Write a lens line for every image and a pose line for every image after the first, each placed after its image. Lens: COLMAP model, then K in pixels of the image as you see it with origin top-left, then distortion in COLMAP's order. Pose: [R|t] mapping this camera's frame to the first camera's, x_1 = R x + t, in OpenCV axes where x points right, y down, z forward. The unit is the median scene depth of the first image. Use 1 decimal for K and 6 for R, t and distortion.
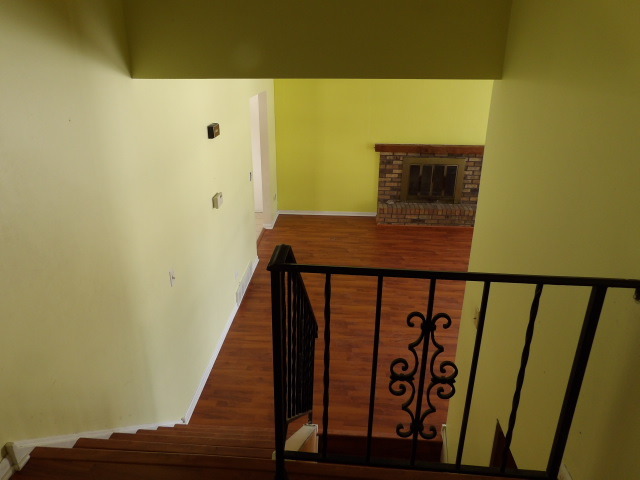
lens RADIAL K [[468.8, 0, 320.0], [0, 468.8, 240.0], [0, 0, 1]] dist [-0.000939, 0.059050]
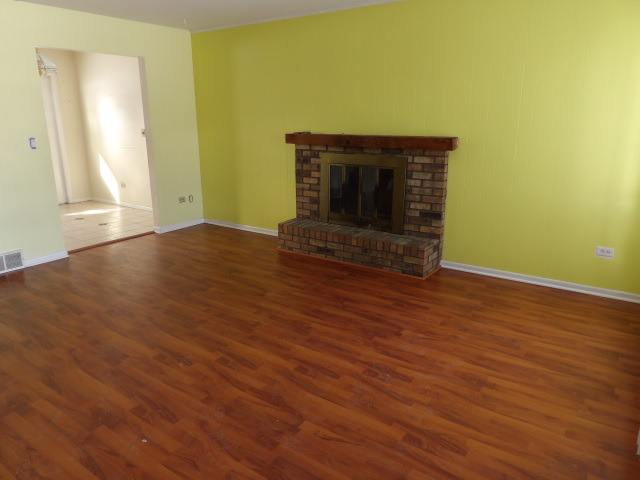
lens RADIAL K [[468.8, 0, 320.0], [0, 468.8, 240.0], [0, 0, 1]] dist [-0.000939, 0.059050]
pose [[0.839839, 0.126529, -0.527884, 0.537167], [-0.190902, 0.979180, -0.069016, -0.009701], [0.508161, 0.158736, 0.846508, 0.454345]]
